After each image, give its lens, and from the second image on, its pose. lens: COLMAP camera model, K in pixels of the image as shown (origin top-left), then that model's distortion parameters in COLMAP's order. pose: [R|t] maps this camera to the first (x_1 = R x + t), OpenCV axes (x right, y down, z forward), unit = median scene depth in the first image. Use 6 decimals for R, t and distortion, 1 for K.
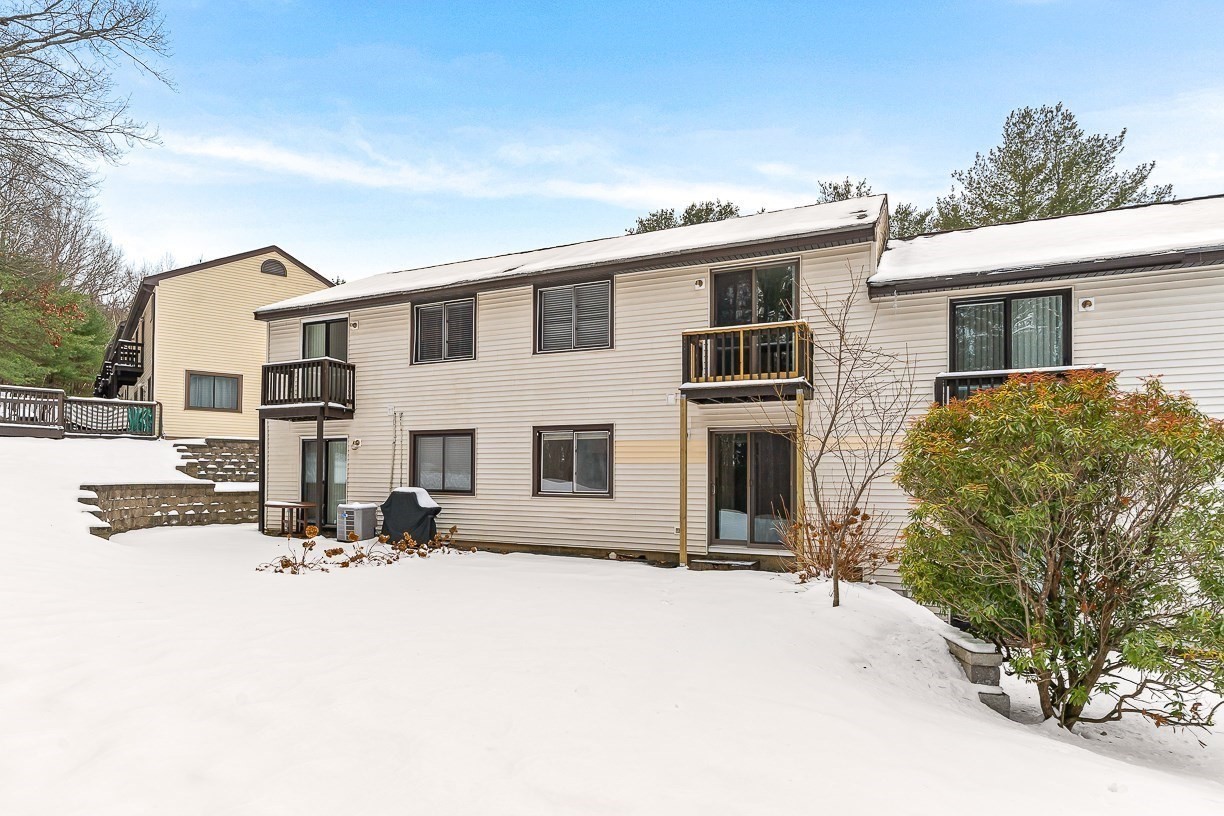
lens RADIAL K [[674.6, 0, 614.9], [0, 674.6, 466.7], [0, 0, 1]] dist [0.001713, 0.000703]
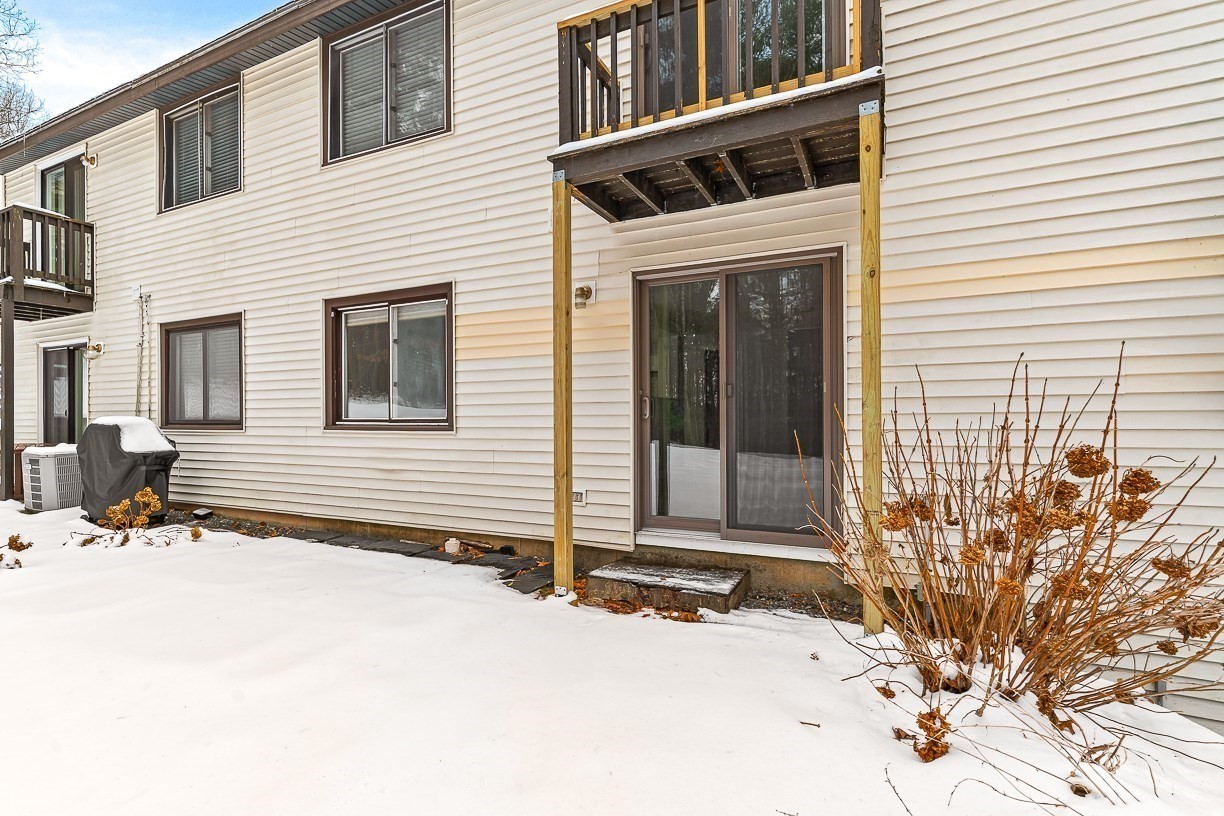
lens RADIAL K [[560.7, 0, 608.5], [0, 560.7, 420.3], [0, 0, 1]] dist [-0.001070, -0.000194]
pose [[0.999852, -0.011607, -0.012668, 0.115099], [0.011877, 0.999700, 0.021432, 0.030931], [0.012415, -0.021579, 0.999690, 0.569489]]
